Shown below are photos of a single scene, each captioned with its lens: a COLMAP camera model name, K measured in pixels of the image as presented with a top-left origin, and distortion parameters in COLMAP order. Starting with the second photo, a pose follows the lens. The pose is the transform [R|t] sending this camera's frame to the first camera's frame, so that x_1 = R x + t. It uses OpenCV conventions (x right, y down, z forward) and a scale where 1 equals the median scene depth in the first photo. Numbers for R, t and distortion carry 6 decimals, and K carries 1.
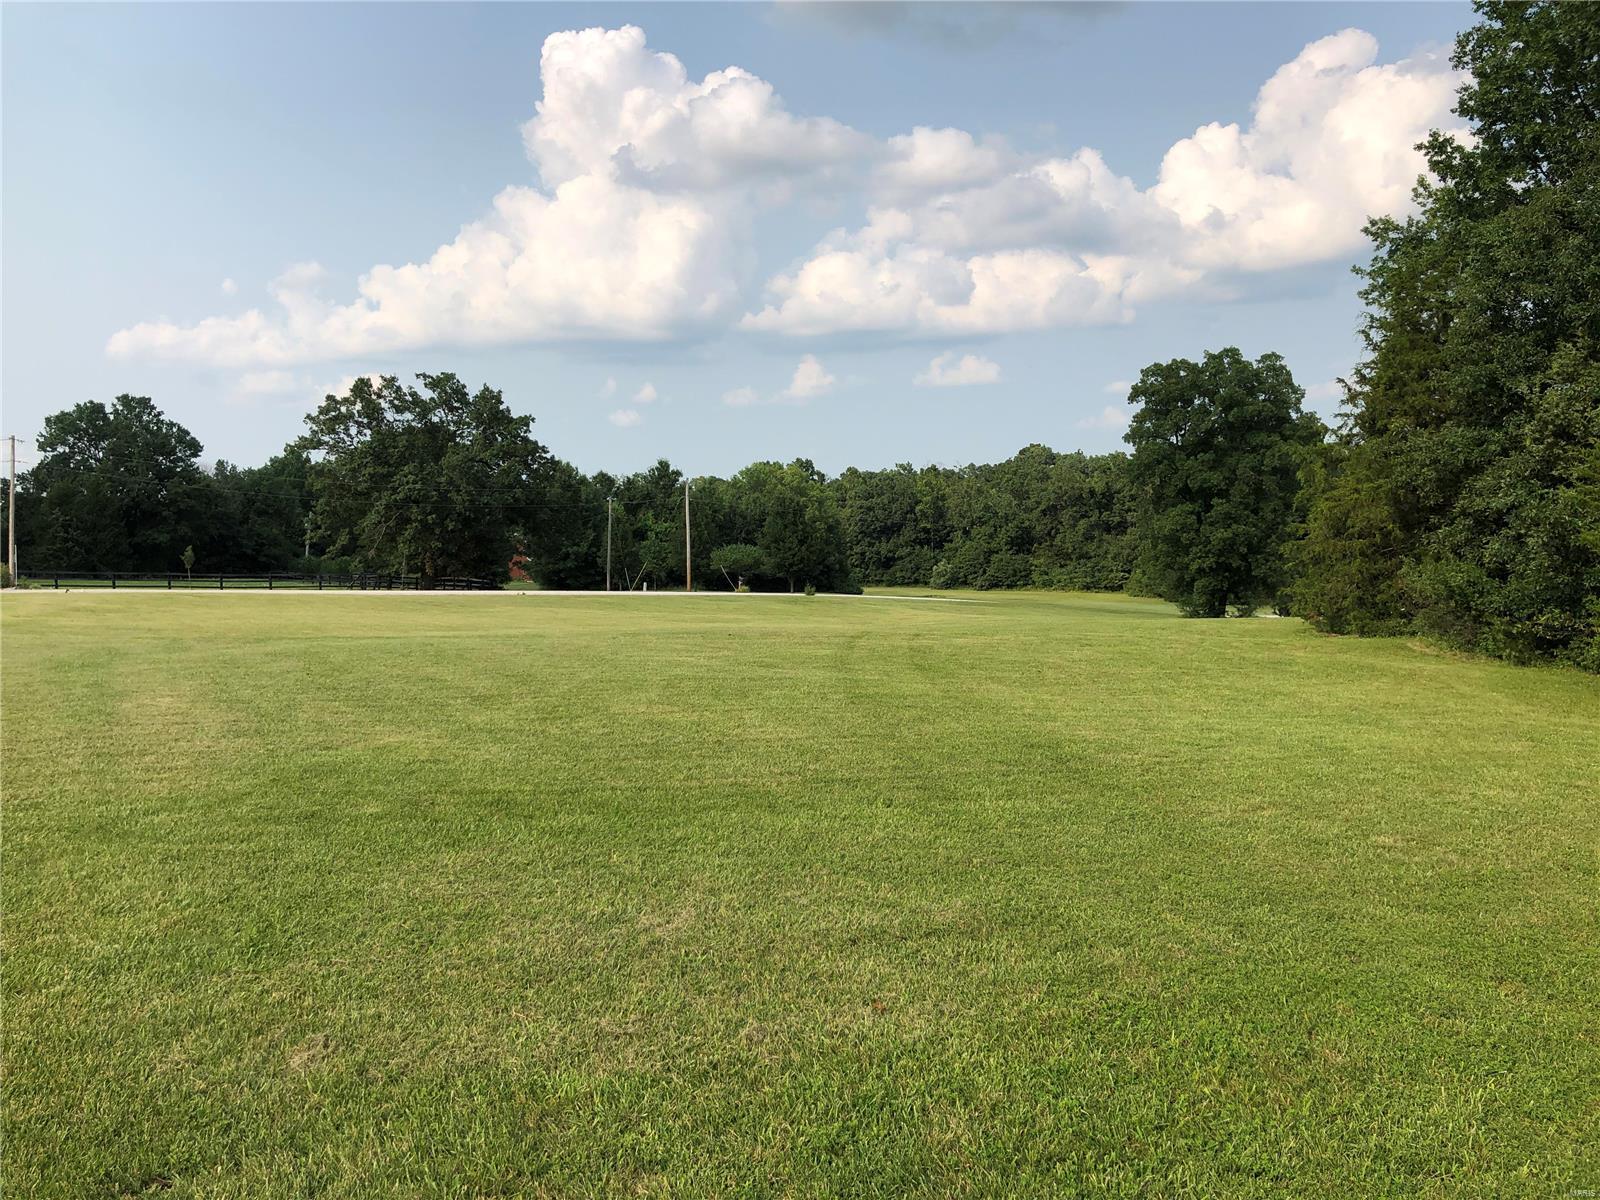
lens RADIAL K [[1296.3, 0, 799.4], [0, 1296.3, 583.4], [0, 0, 1]] dist [-0.008982, 0.005966]
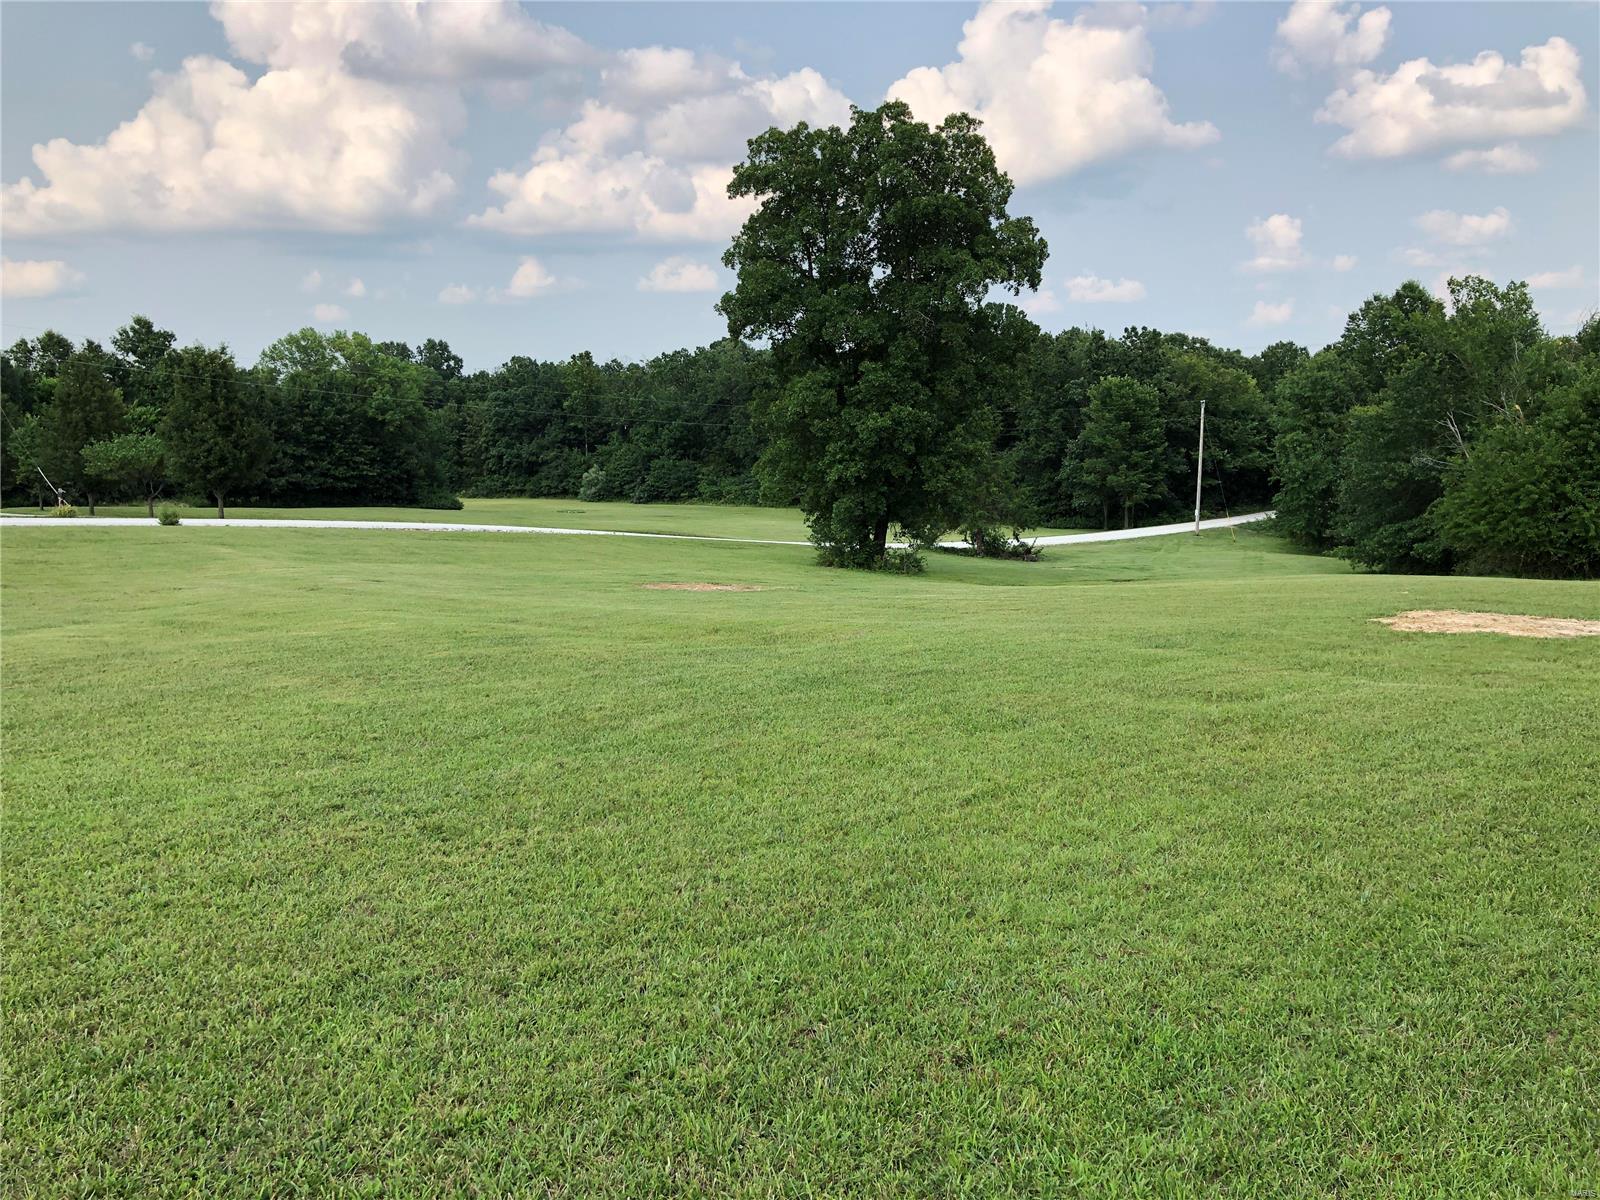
lens RADIAL K [[1270.7, 0, 800.0], [0, 1270.7, 600.0], [0, 0, 1]] dist [-0.015320, -0.018606]
pose [[0.978252, -0.009851, 0.207186, 0.072960], [-0.007873, 0.996388, 0.084549, -0.002399], [-0.207270, -0.084342, 0.974641, 0.185024]]
